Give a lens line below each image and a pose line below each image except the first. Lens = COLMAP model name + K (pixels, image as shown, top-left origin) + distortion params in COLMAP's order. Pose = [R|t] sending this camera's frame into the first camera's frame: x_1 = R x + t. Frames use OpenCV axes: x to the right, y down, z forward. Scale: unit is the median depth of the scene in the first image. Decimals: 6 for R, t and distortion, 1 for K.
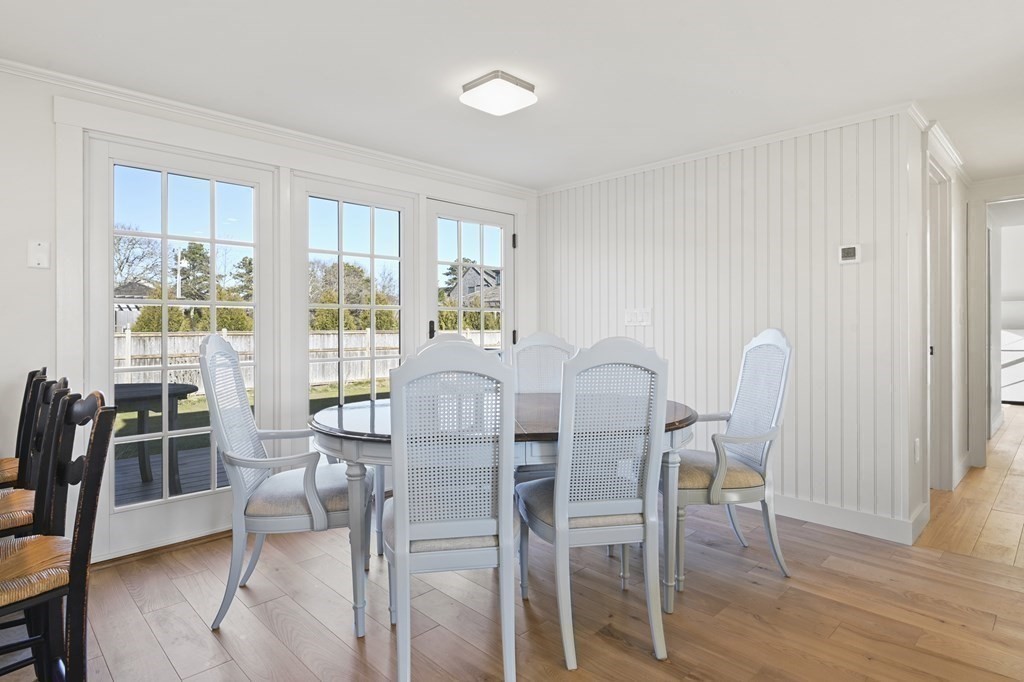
lens RADIAL K [[552.1, 0, 510.6], [0, 552.1, 332.2], [0, 0, 1]] dist [0.003479, 0.000311]
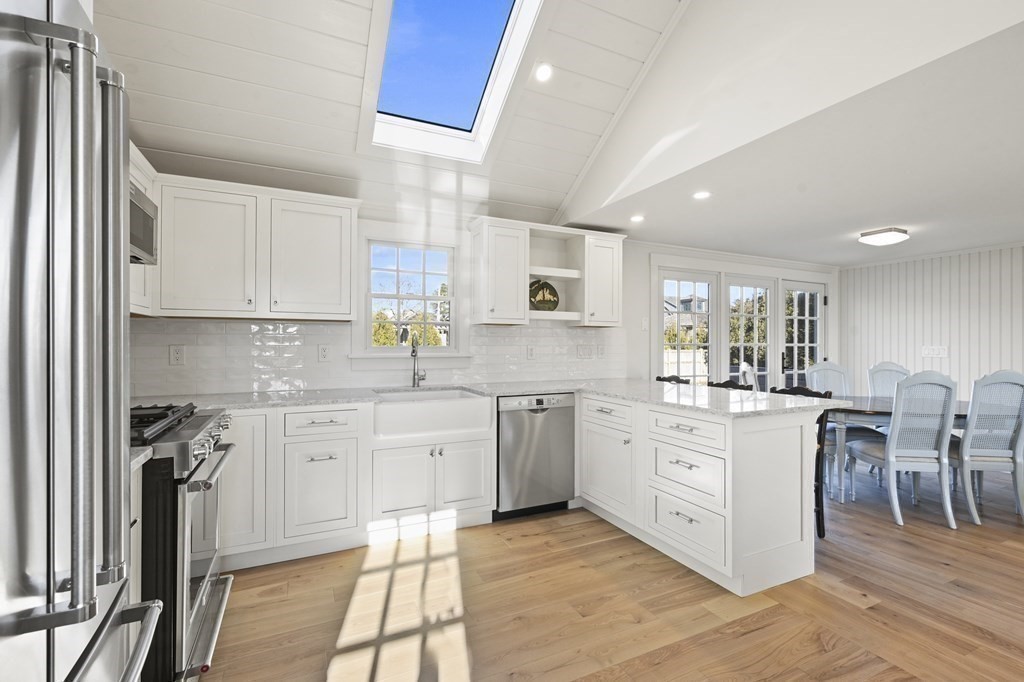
lens RADIAL K [[457.2, 0, 515.5], [0, 457.2, 347.0], [0, 0, 1]] dist [-0.003696, 0.000212]
pose [[0.952410, 0.006506, -0.304751, -0.740977], [-0.006666, 0.999978, 0.000513, -0.048758], [0.304748, 0.001543, 0.952432, -0.855829]]
